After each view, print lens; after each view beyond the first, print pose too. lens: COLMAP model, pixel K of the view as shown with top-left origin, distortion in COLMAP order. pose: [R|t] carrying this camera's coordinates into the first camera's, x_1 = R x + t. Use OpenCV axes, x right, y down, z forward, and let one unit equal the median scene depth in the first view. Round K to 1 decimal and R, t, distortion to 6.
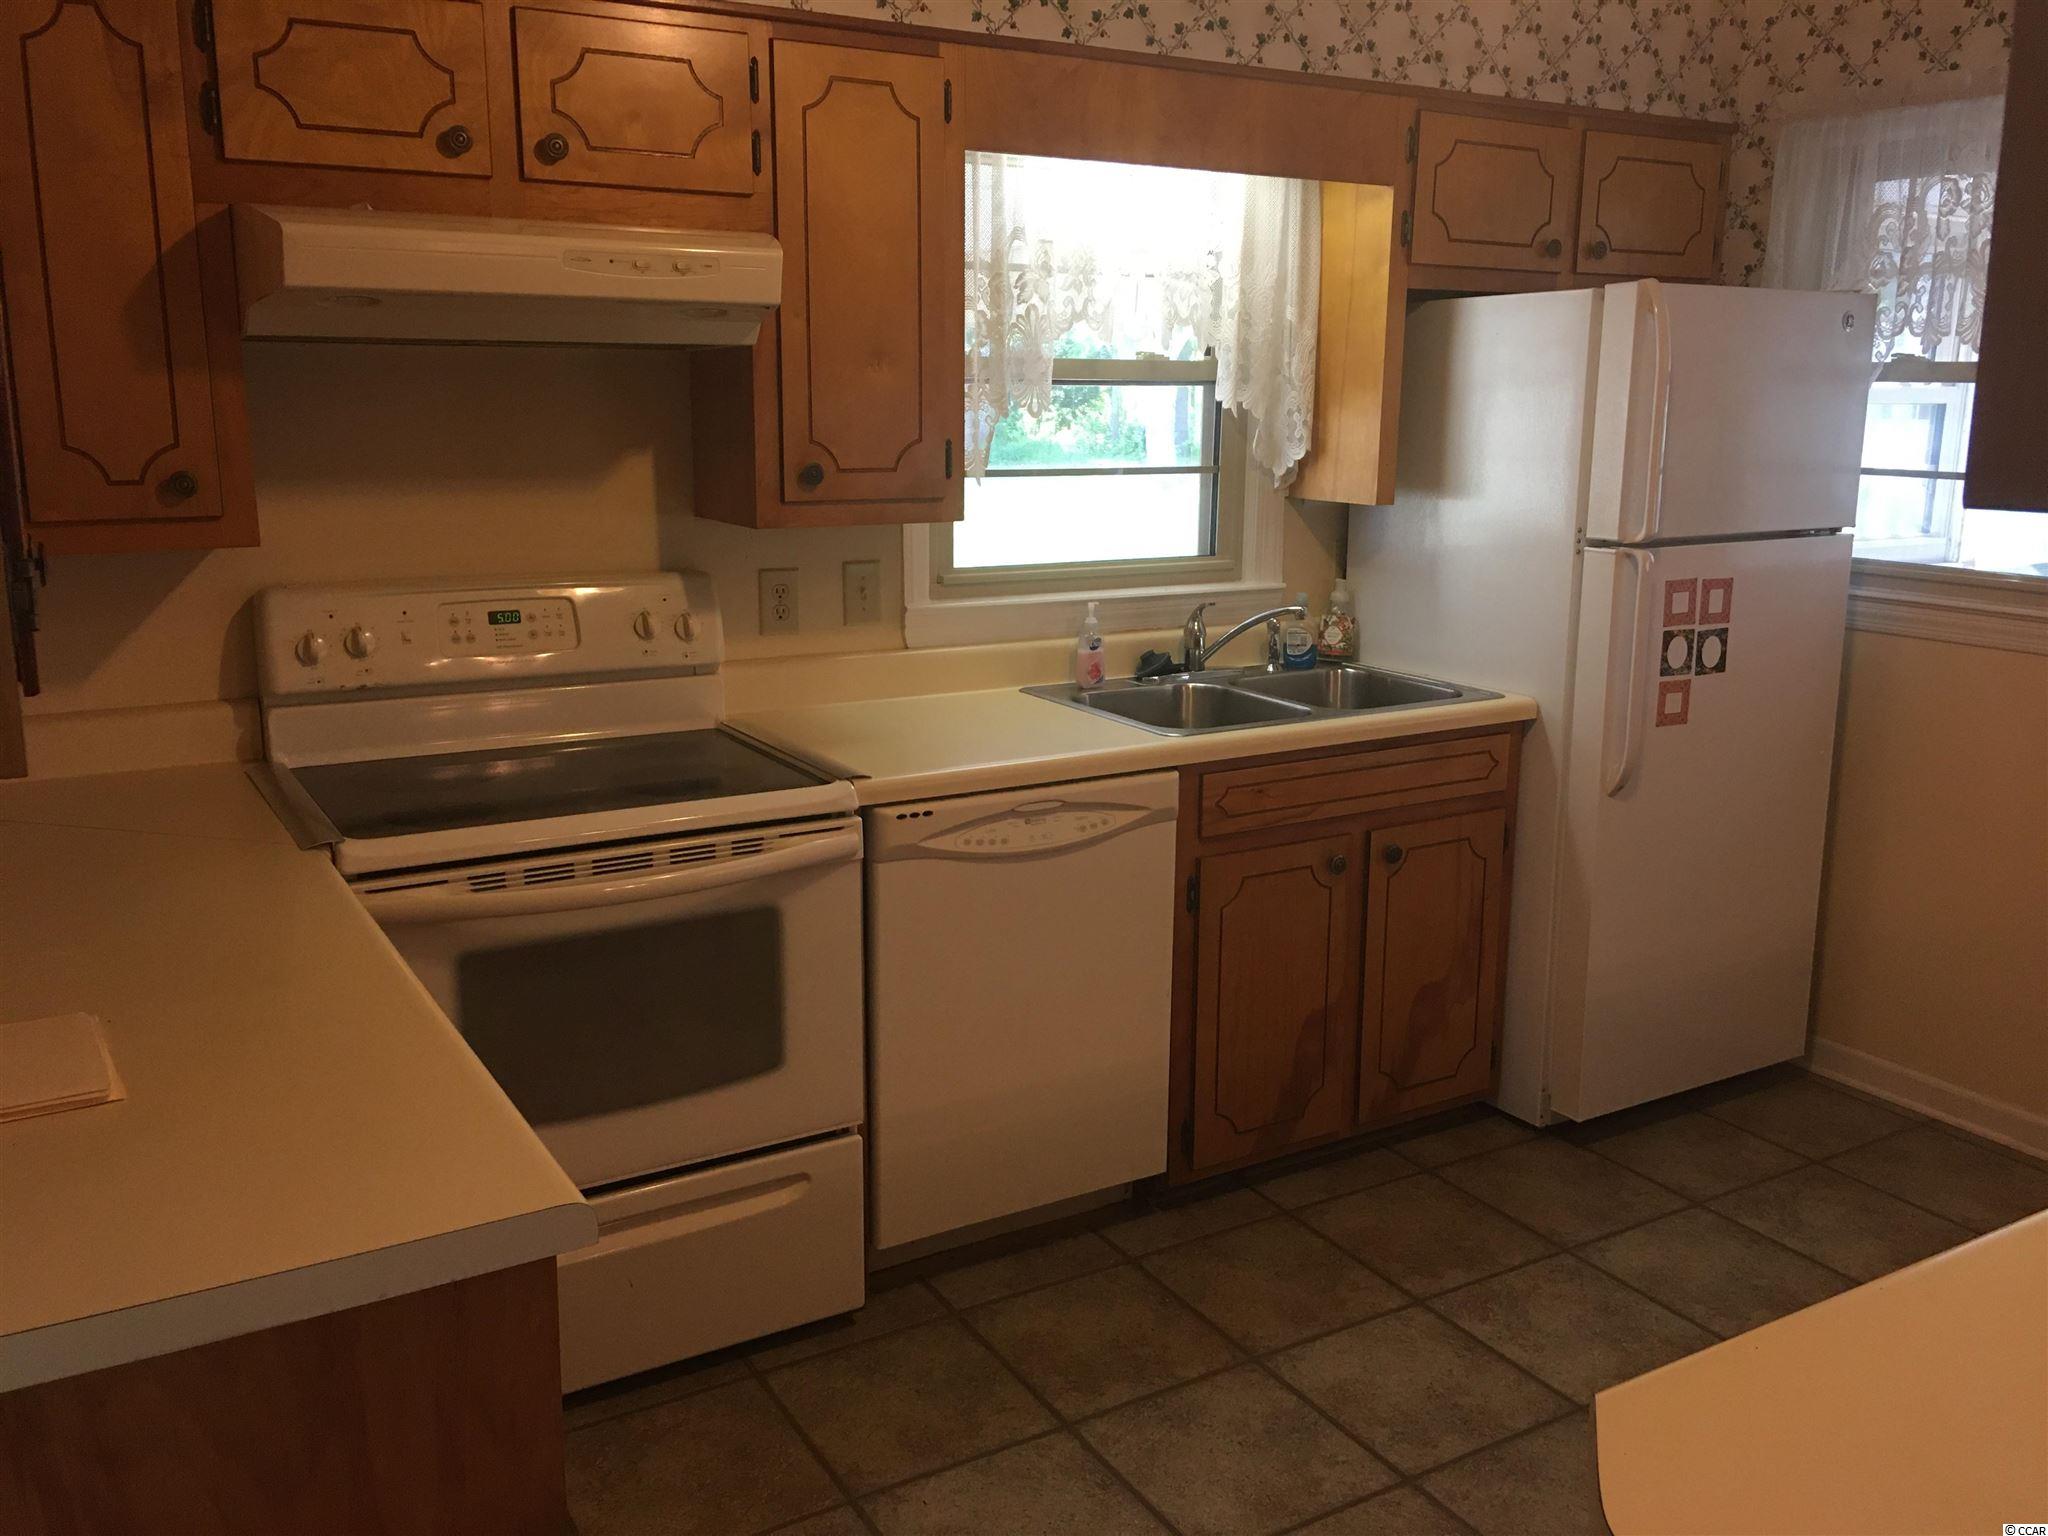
lens RADIAL K [[1718.4, 0, 1032.5], [0, 1718.4, 758.6], [0, 0, 1]] dist [0.096433, -0.155682]
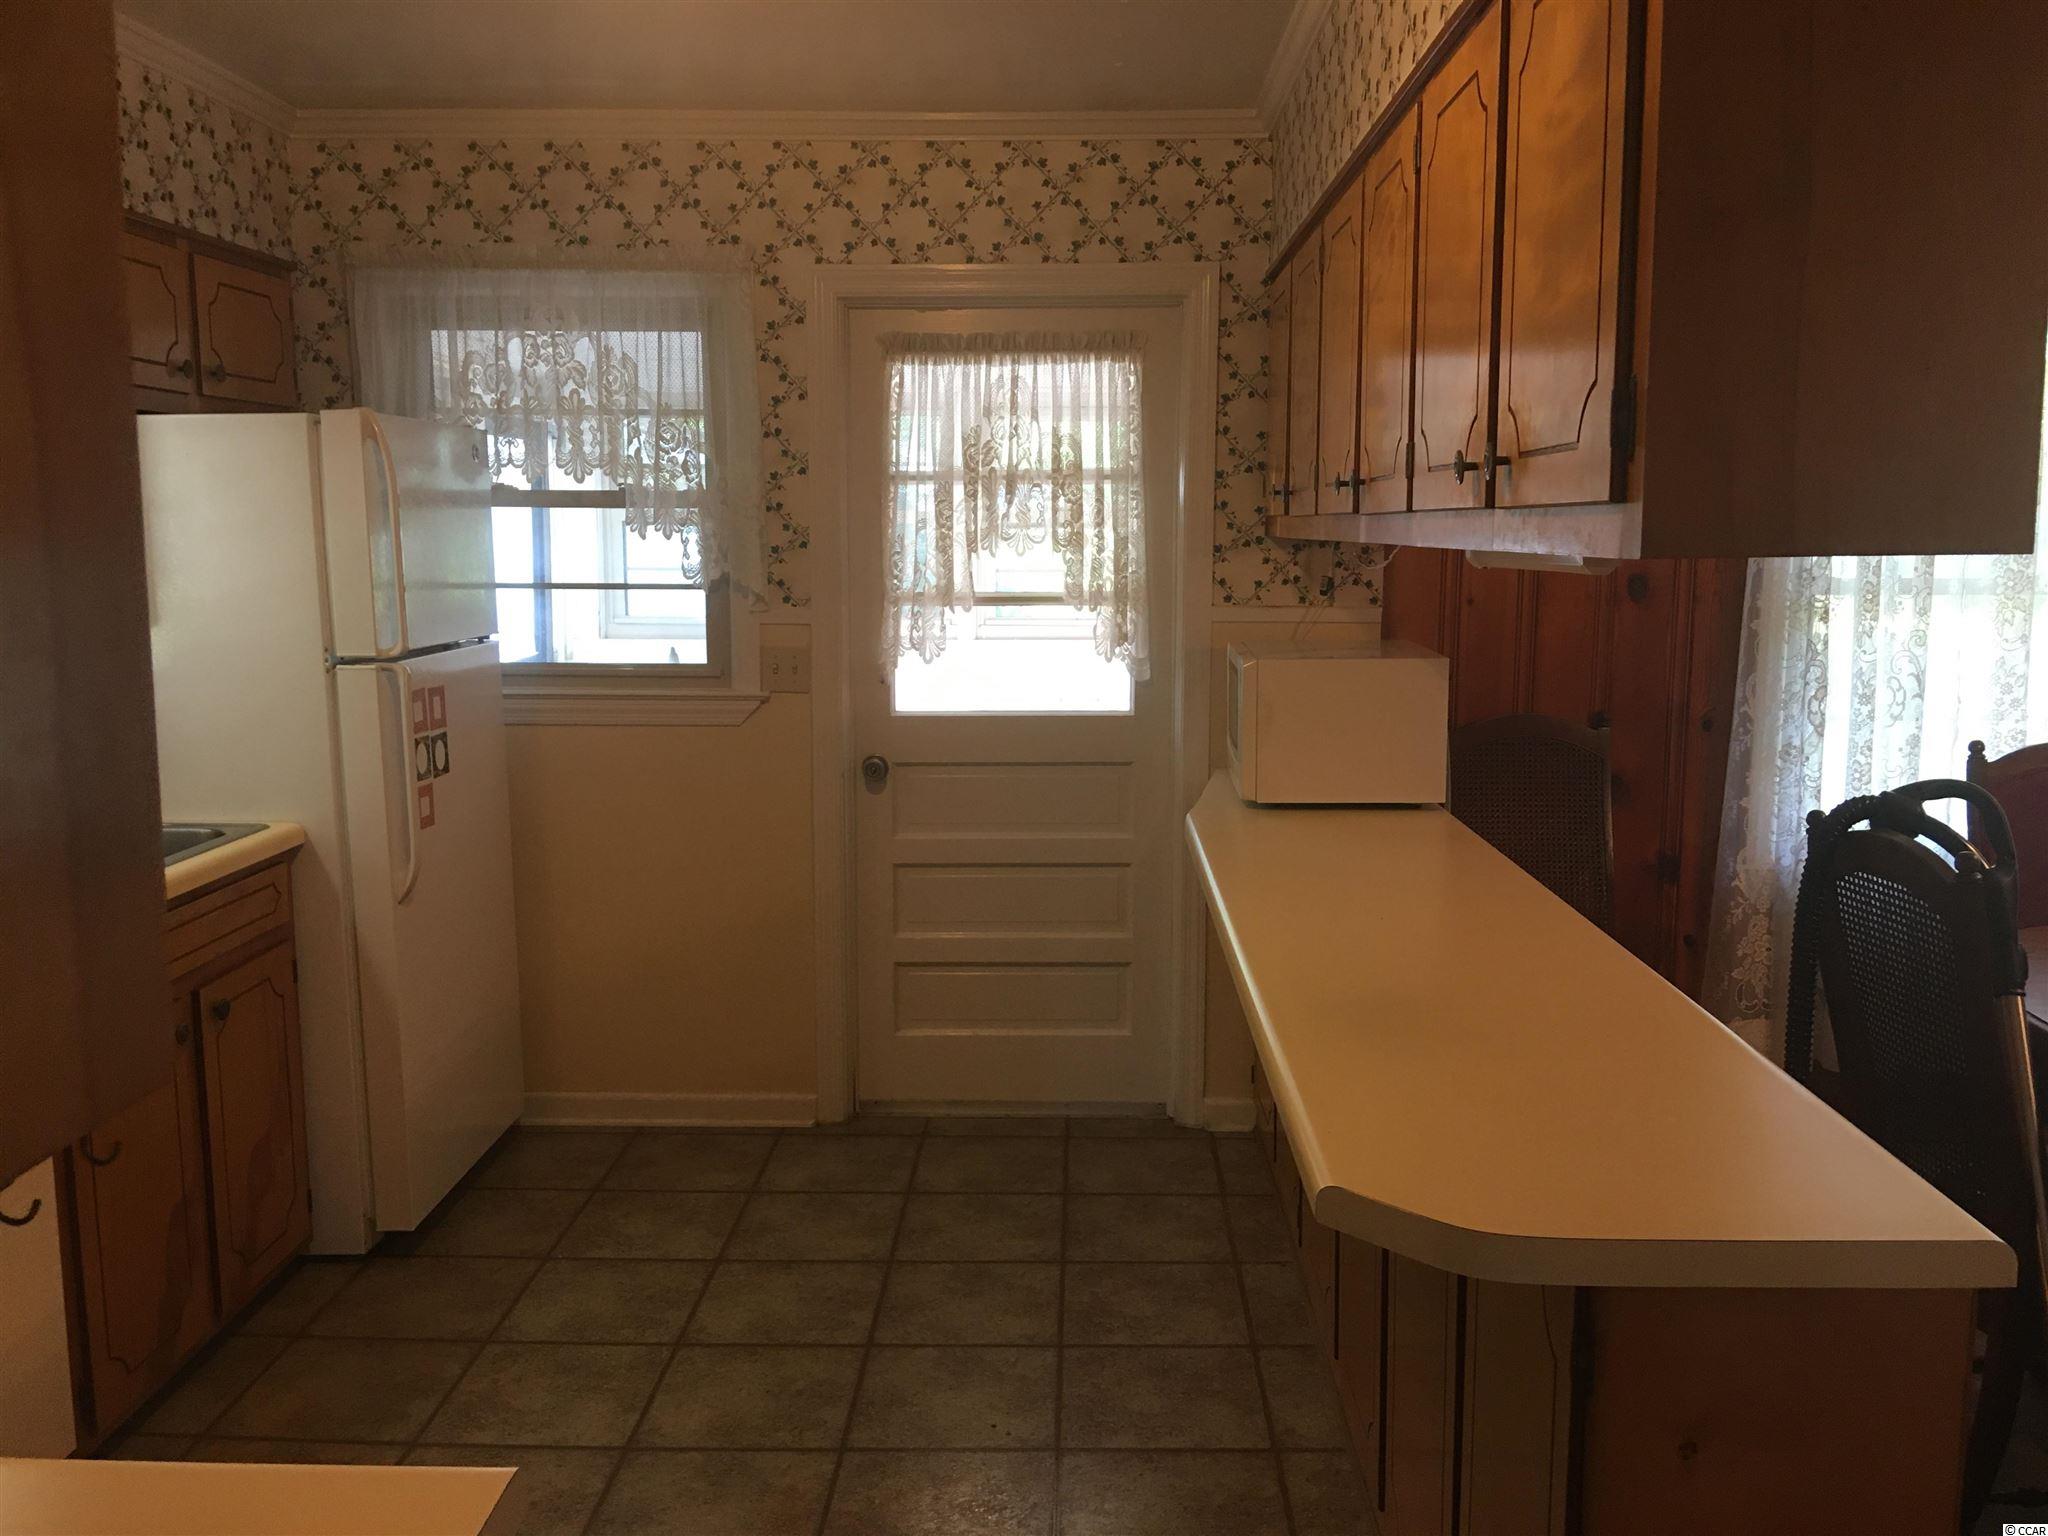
lens RADIAL K [[1718.4, 0, 1032.5], [0, 1718.4, 758.6], [0, 0, 1]] dist [0.096433, -0.155682]
pose [[0.542419, -0.121560, 0.831267, -0.302500], [0.179581, 0.983383, 0.026625, -0.022555], [-0.820690, 0.134838, 0.555235, 0.111096]]
